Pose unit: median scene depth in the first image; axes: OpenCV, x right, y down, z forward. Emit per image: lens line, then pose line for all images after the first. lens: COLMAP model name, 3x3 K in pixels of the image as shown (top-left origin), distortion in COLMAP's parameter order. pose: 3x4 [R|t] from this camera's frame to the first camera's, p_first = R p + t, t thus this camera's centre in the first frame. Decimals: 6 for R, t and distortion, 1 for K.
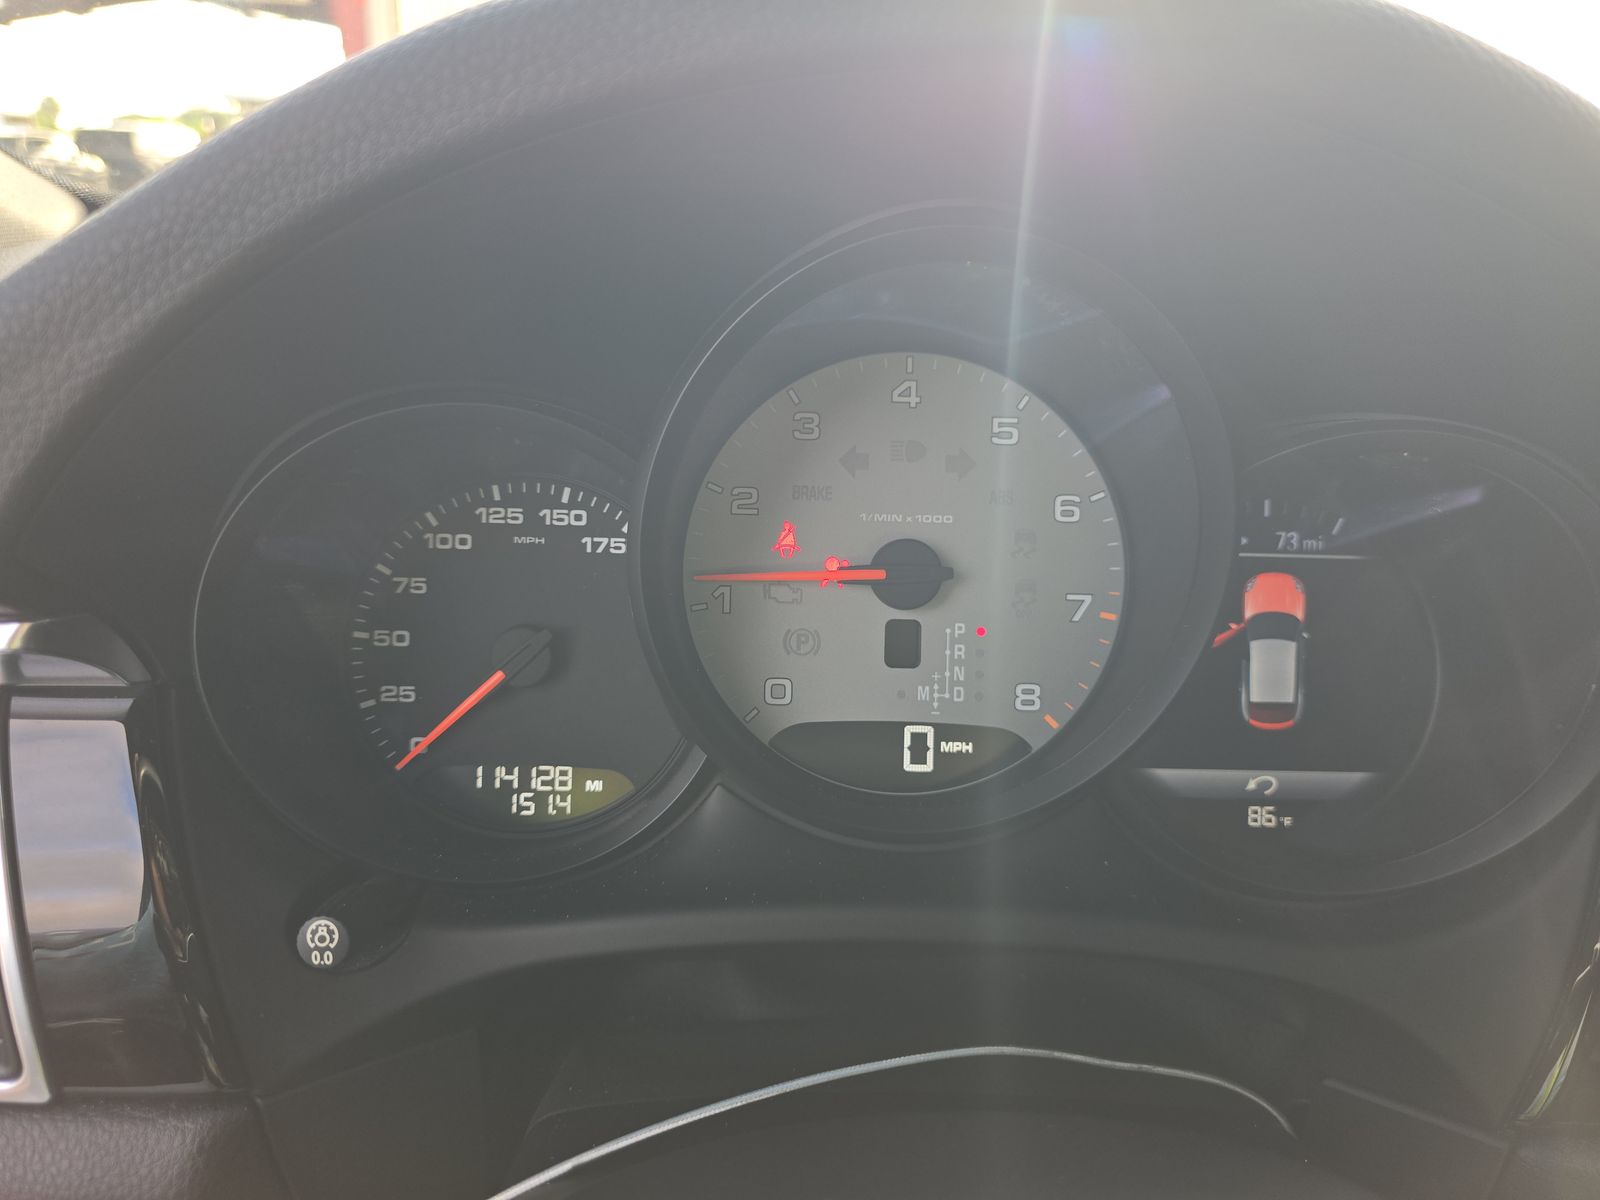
lens RADIAL K [[1082.4, 0, 797.5], [0, 1082.4, 586.7], [0, 0, 1]] dist [0.015809, -0.016340]
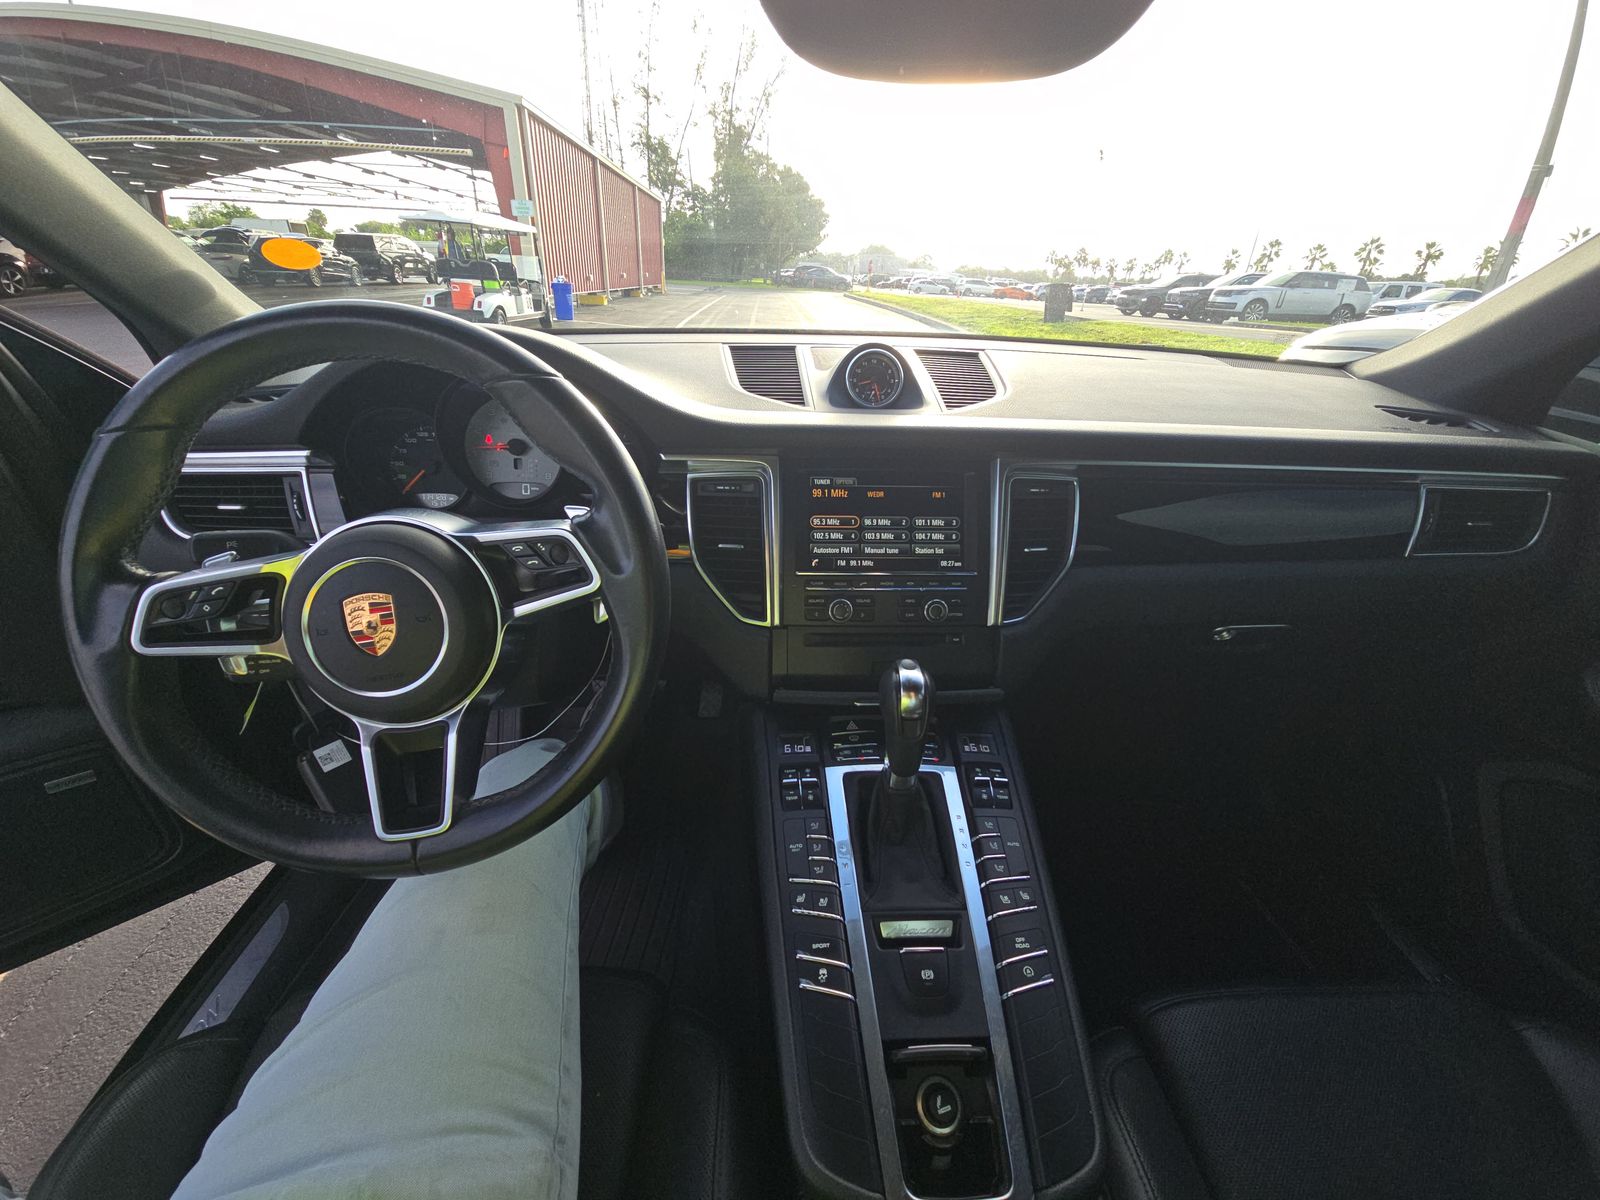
lens RADIAL K [[633.3, 0, 808.1], [0, 633.3, 608.5], [0, 0, 1]] dist [0.008921, 0.000155]
pose [[0.999857, -0.012522, 0.011335, 1.211912], [0.010827, 0.990244, 0.138921, 0.283521], [-0.012964, -0.138778, 0.990239, -1.604444]]
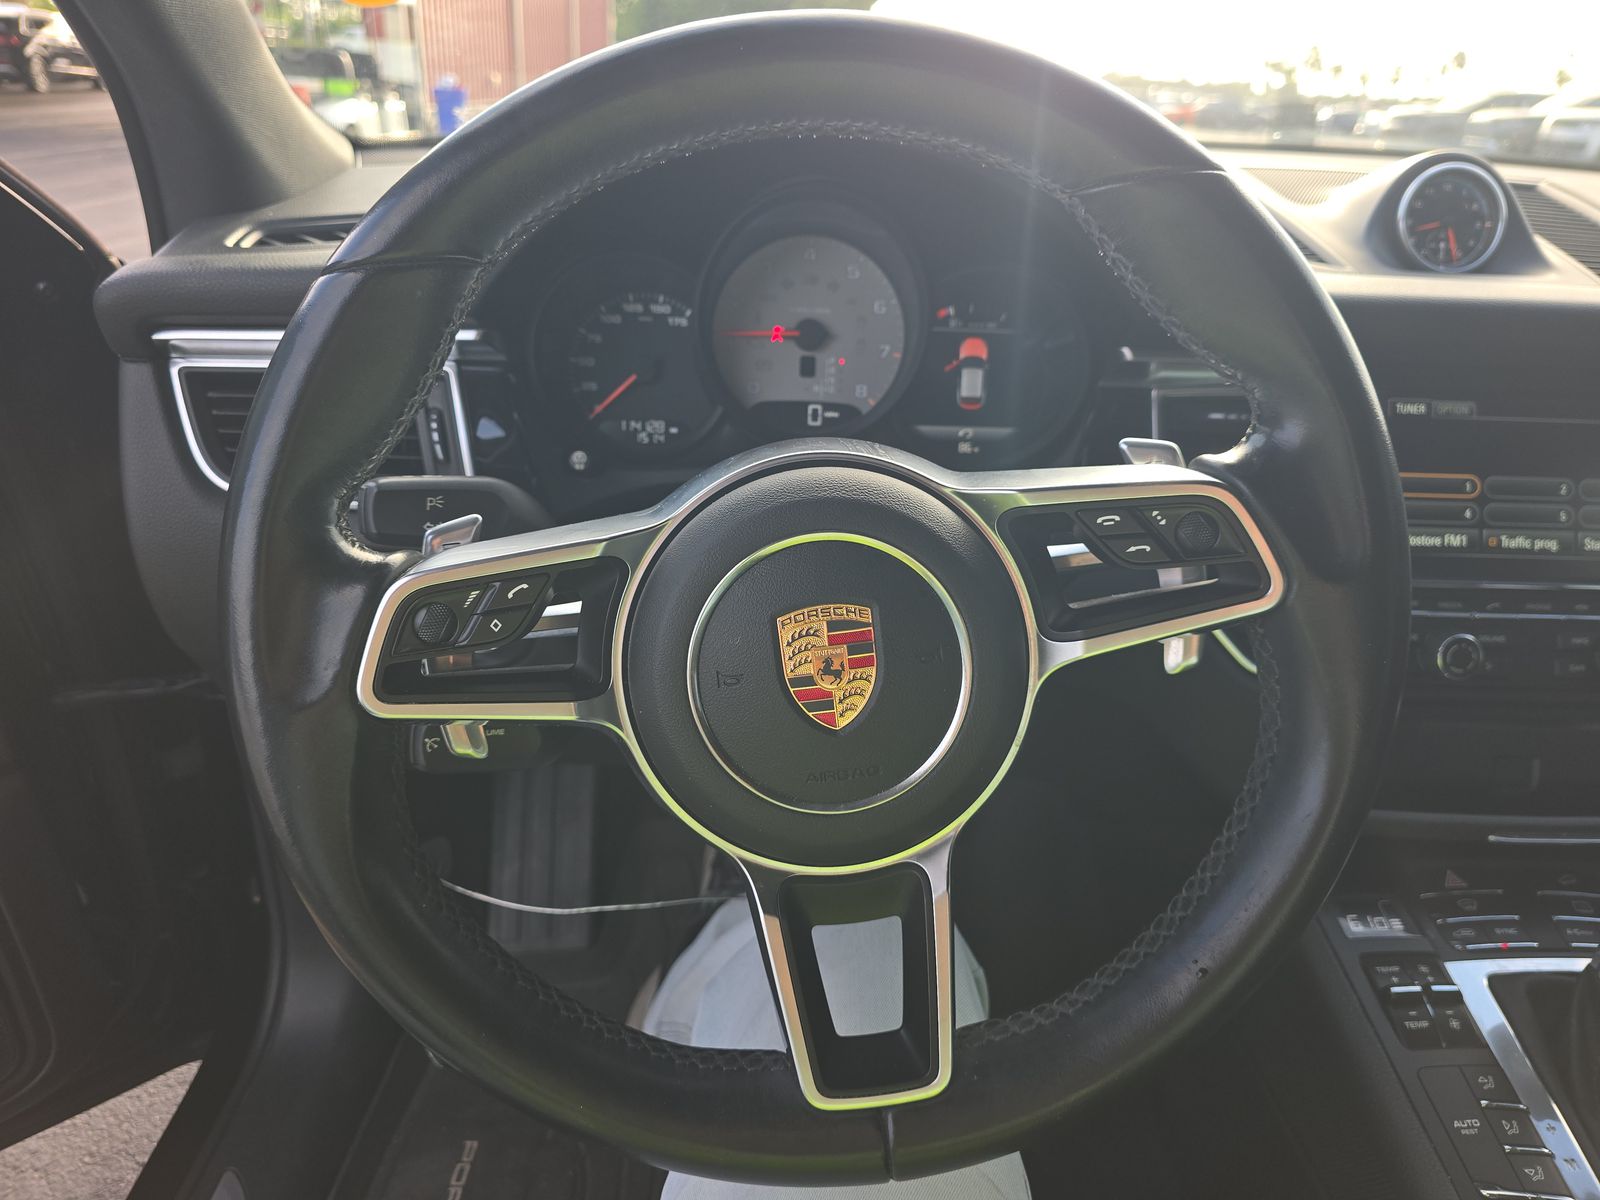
lens RADIAL K [[1082.4, 0, 803.7], [0, 1082.4, 615.2], [0, 0, 1]] dist [0.015809, -0.016340]
pose [[0.999949, 0.009880, -0.002063, 0.098264], [-0.009589, 0.993766, 0.111077, 0.321546], [0.003148, -0.111052, 0.993810, -1.346231]]
